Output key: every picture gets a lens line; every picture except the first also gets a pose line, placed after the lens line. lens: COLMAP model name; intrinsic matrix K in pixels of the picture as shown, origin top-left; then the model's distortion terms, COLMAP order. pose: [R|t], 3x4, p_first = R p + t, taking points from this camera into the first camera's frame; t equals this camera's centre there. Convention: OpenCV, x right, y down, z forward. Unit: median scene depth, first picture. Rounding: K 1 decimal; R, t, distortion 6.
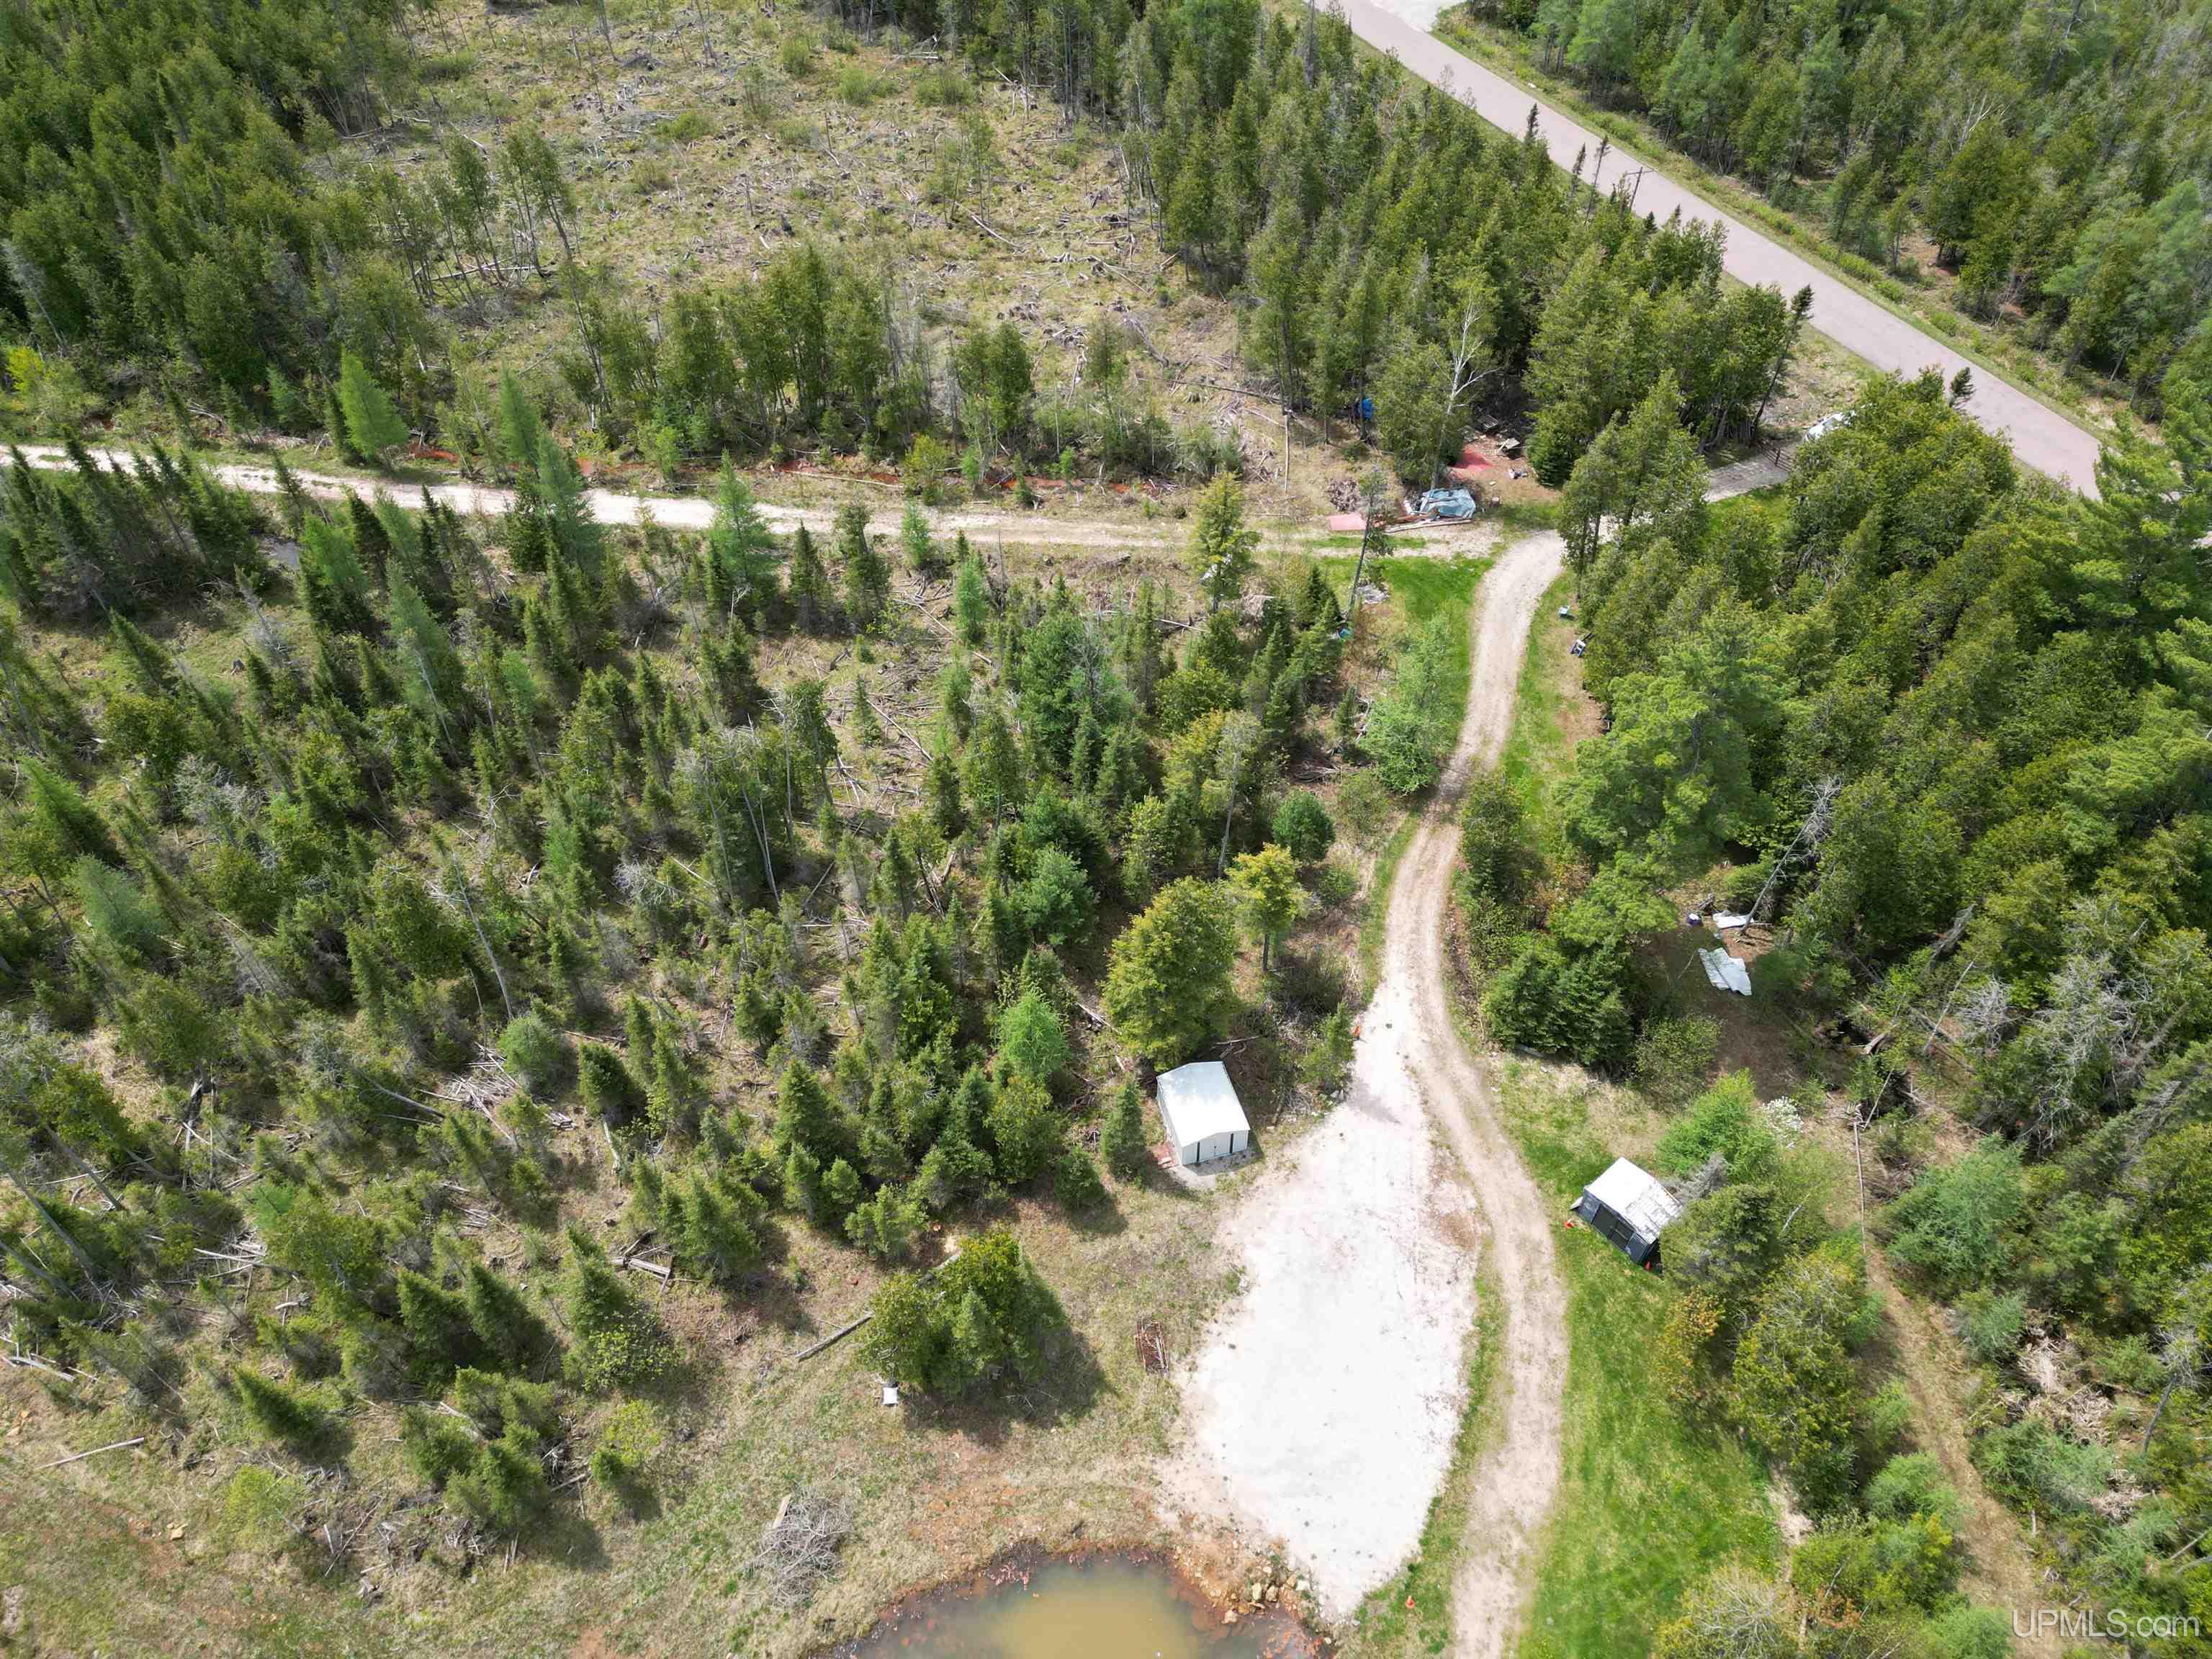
lens RADIAL K [[1552.6, 0, 1104.9], [0, 1552.6, 818.8], [0, 0, 1]] dist [0.078292, -0.069420]
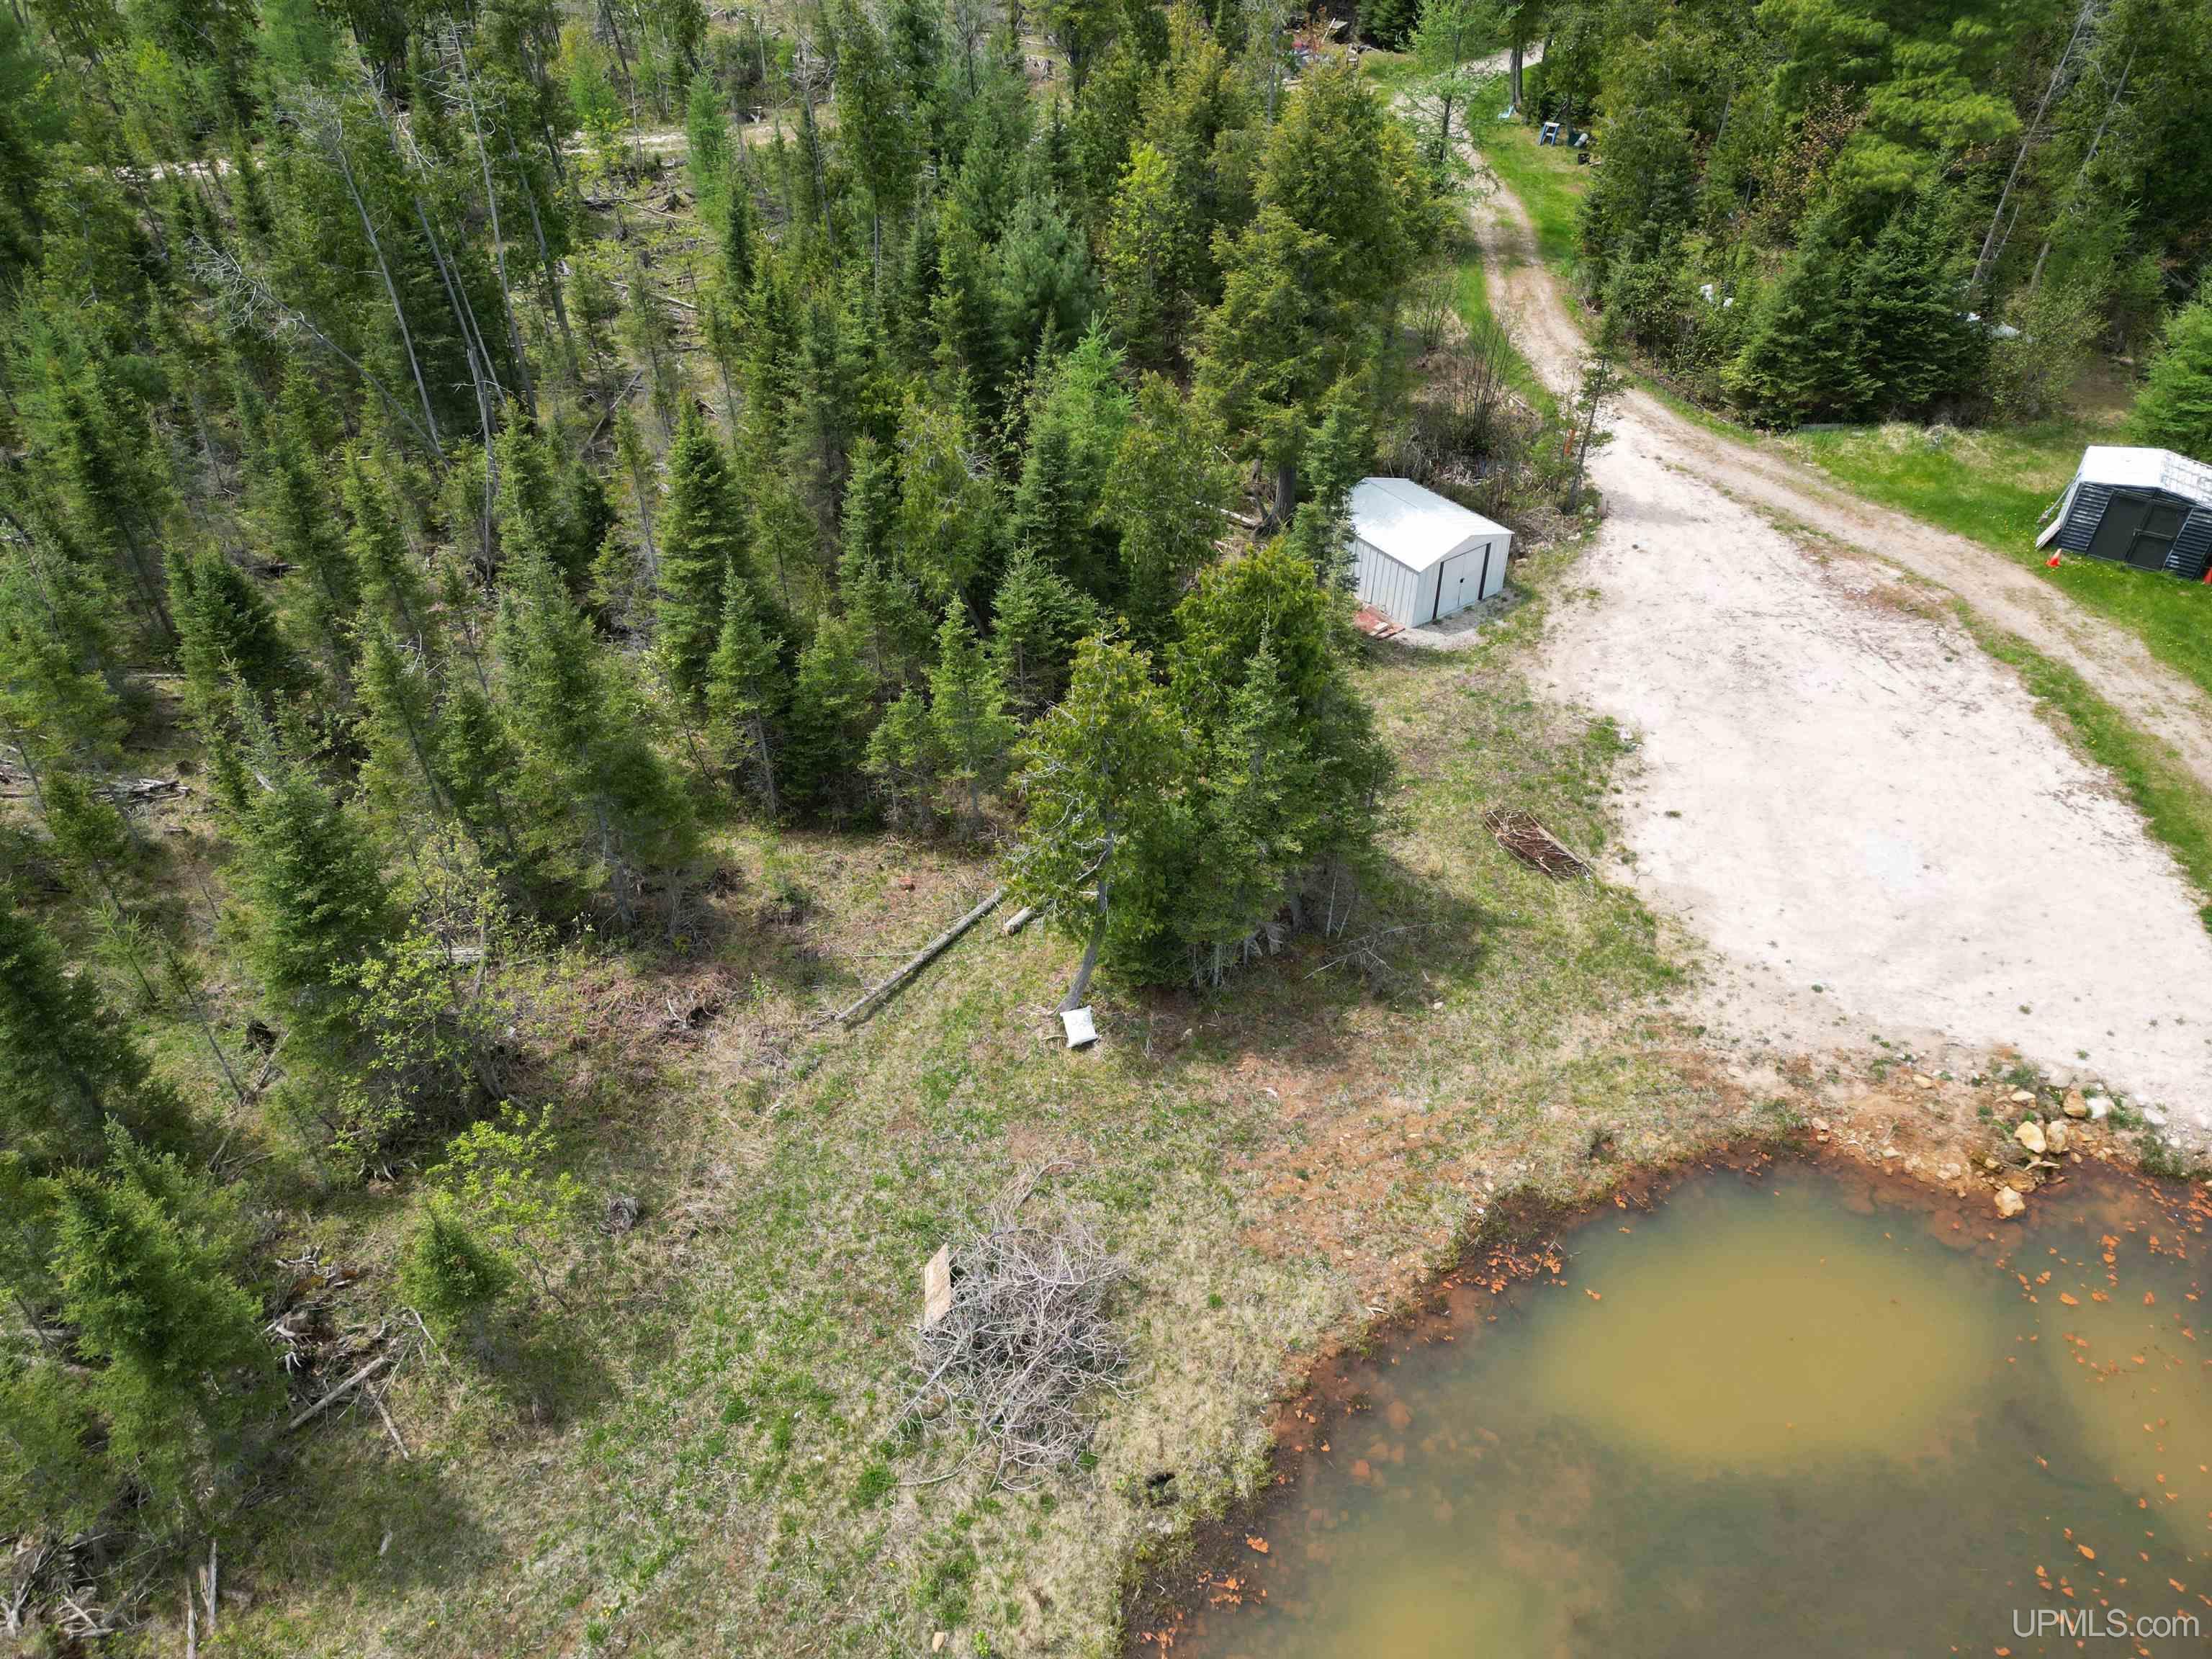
lens RADIAL K [[1552.6, 0, 1104.1], [0, 1552.6, 802.7], [0, 0, 1]] dist [0.078292, -0.069420]
pose [[0.946075, -0.189963, 0.262405, -0.235105], [0.227192, 0.966498, -0.119439, 0.362390], [-0.230925, 0.172614, 0.957537, 0.566558]]
